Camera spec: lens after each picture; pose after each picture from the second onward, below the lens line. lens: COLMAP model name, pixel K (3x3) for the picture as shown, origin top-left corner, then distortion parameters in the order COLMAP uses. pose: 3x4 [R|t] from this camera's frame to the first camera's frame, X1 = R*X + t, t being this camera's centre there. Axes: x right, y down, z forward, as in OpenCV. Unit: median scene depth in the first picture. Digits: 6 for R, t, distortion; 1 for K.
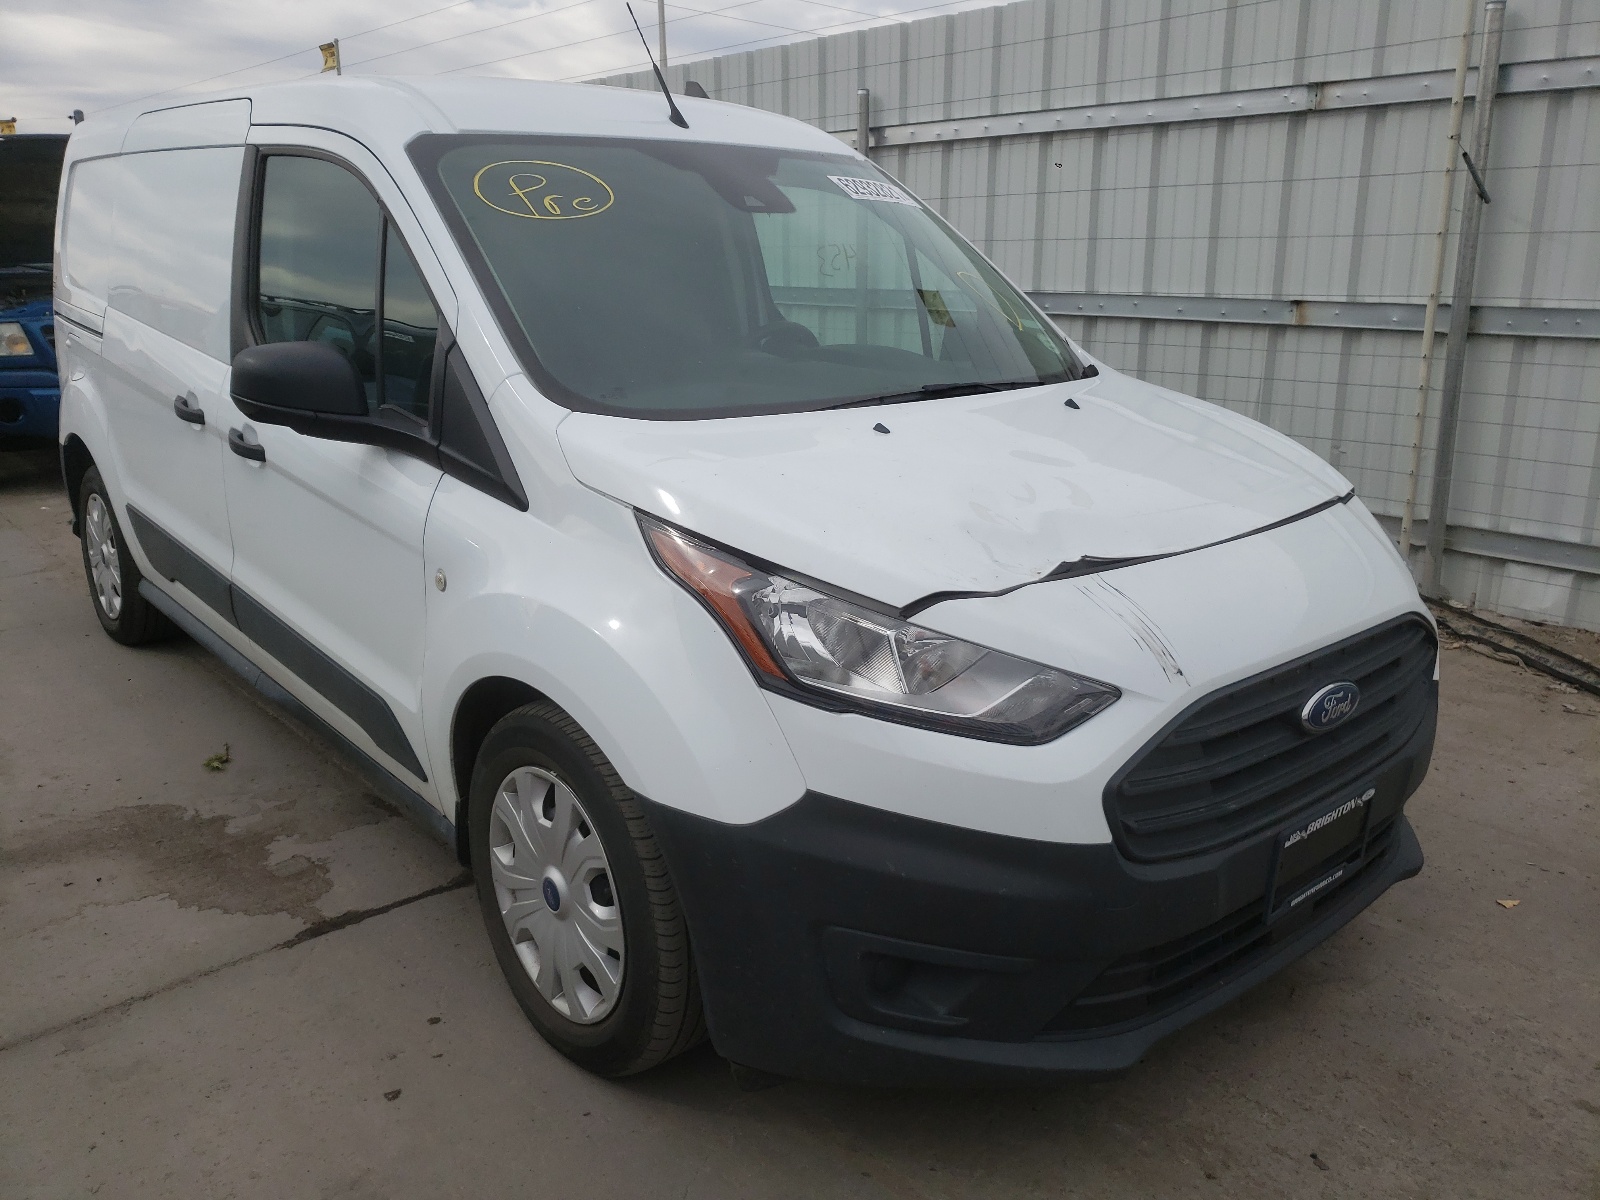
lens RADIAL K [[1252.9, 0, 812.4], [0, 1252.9, 589.4], [0, 0, 1]] dist [-0.004082, 0.017374]
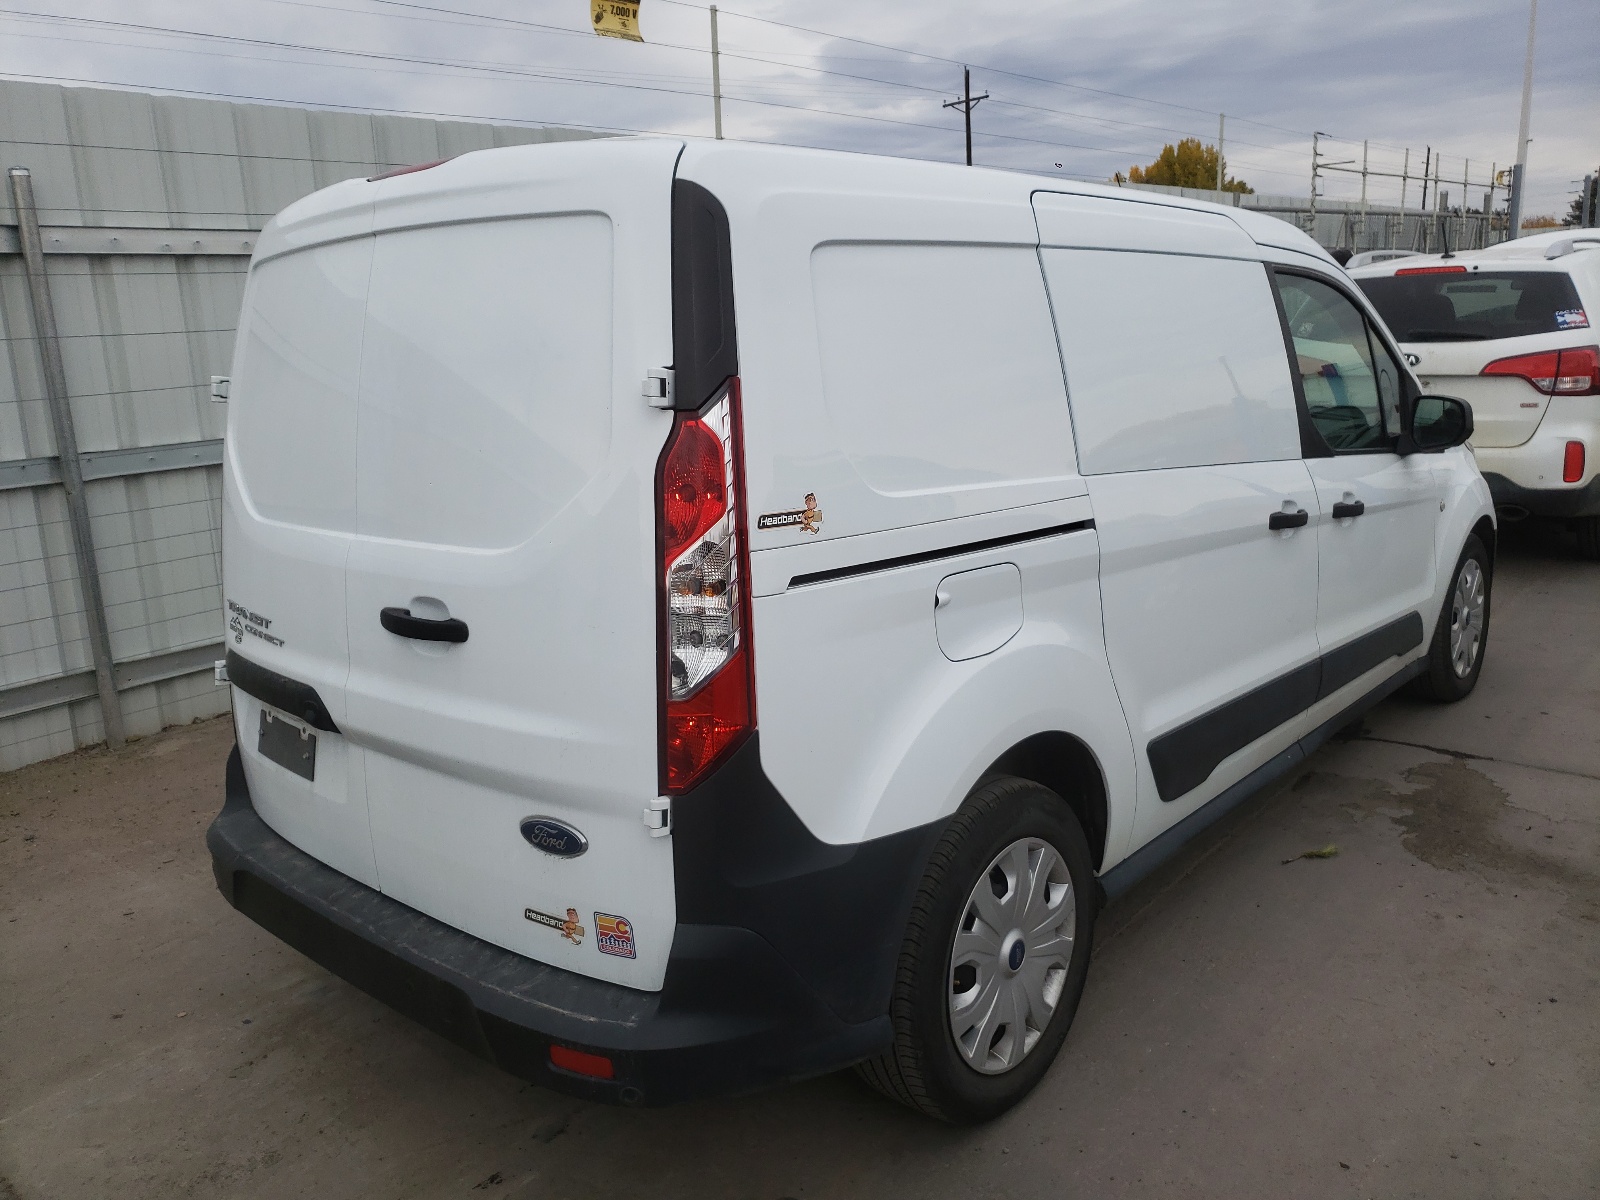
lens RADIAL K [[1252.9, 0, 808.6], [0, 1252.9, 605.5], [0, 0, 1]] dist [-0.004082, 0.017374]
pose [[-0.146227, -0.192349, 0.970371, -1.478296], [0.304400, 0.924573, 0.229141, -0.435778], [-0.941253, 0.328888, -0.076647, 1.532809]]
